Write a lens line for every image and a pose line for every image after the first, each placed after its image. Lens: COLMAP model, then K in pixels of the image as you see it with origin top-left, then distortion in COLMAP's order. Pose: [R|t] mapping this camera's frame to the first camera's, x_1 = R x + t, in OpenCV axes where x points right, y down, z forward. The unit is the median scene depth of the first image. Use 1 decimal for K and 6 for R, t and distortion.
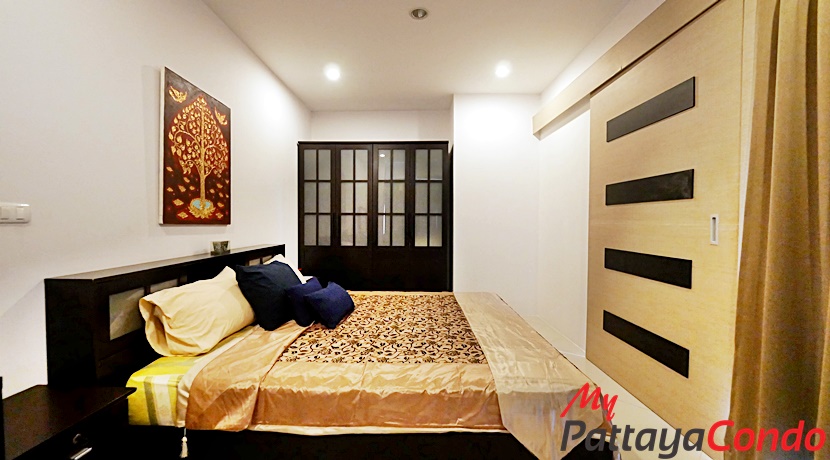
lens RADIAL K [[342.4, 0, 414.4], [0, 342.4, 229.8], [0, 0, 1]] dist [-0.008497, 0.000039]
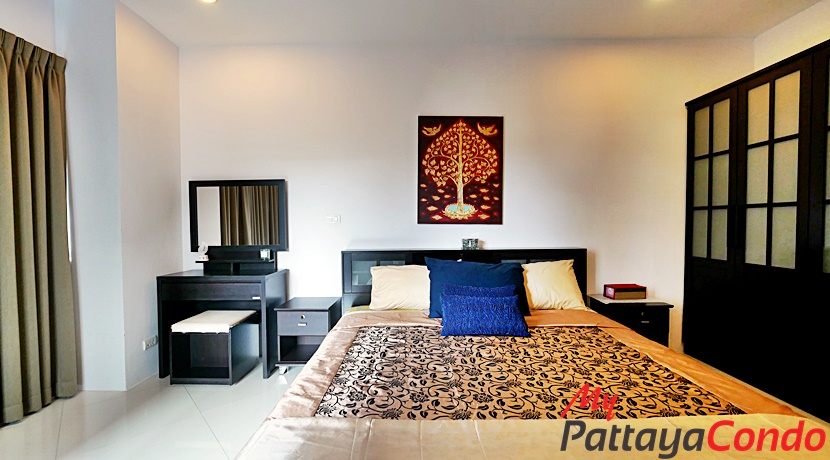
lens RADIAL K [[342.4, 0, 410.2], [0, 342.4, 234.5], [0, 0, 1]] dist [-0.008497, 0.000039]
pose [[0.006372, 0.038256, -0.999248, 0.634635], [-0.014684, 0.999164, 0.038159, -0.023063], [0.999872, 0.014430, 0.006928, 0.815244]]
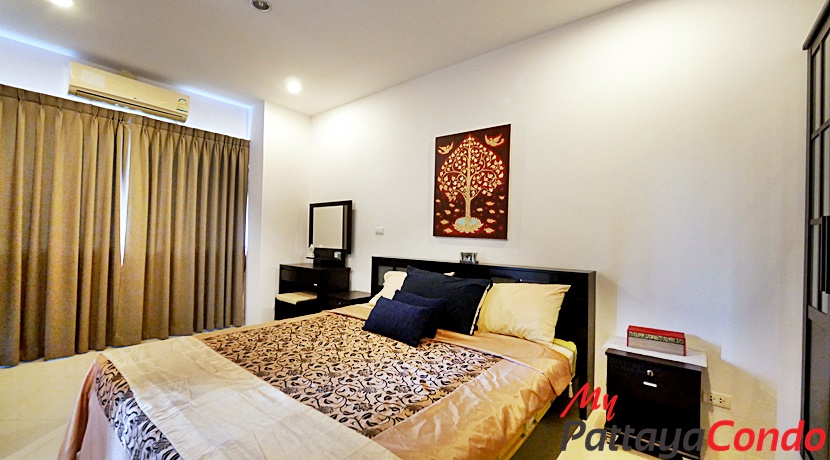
lens RADIAL K [[342.4, 0, 412.5], [0, 342.4, 234.0], [0, 0, 1]] dist [-0.008497, 0.000039]
pose [[-0.627734, -0.020488, -0.778158, 0.481310], [-0.042689, 0.999055, 0.008133, -0.031491], [0.777256, 0.038324, -0.628016, 1.640337]]
